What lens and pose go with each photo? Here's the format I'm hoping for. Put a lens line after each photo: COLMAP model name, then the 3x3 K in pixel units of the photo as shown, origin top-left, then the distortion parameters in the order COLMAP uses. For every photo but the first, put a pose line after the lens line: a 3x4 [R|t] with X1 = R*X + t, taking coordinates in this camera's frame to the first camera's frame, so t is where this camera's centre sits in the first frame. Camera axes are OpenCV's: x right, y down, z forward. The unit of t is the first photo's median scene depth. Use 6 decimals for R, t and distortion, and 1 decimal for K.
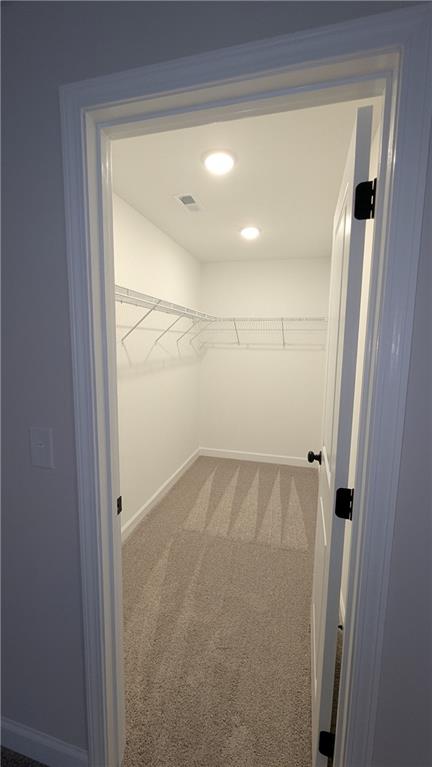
lens RADIAL K [[318.1, 0, 217.3], [0, 318.1, 383.9], [0, 0, 1]] dist [0.002018, 0.000512]
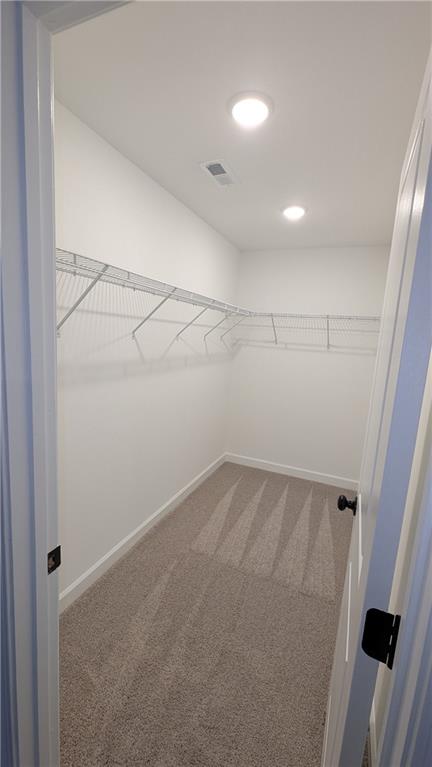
lens RADIAL K [[318.1, 0, 215.9], [0, 318.1, 383.8], [0, 0, 1]] dist [0.002018, 0.000512]
pose [[0.987077, 0.071461, -0.143430, 0.059400], [-0.069414, 0.997403, 0.019229, -0.026247], [0.144431, -0.009025, 0.989474, 0.147381]]
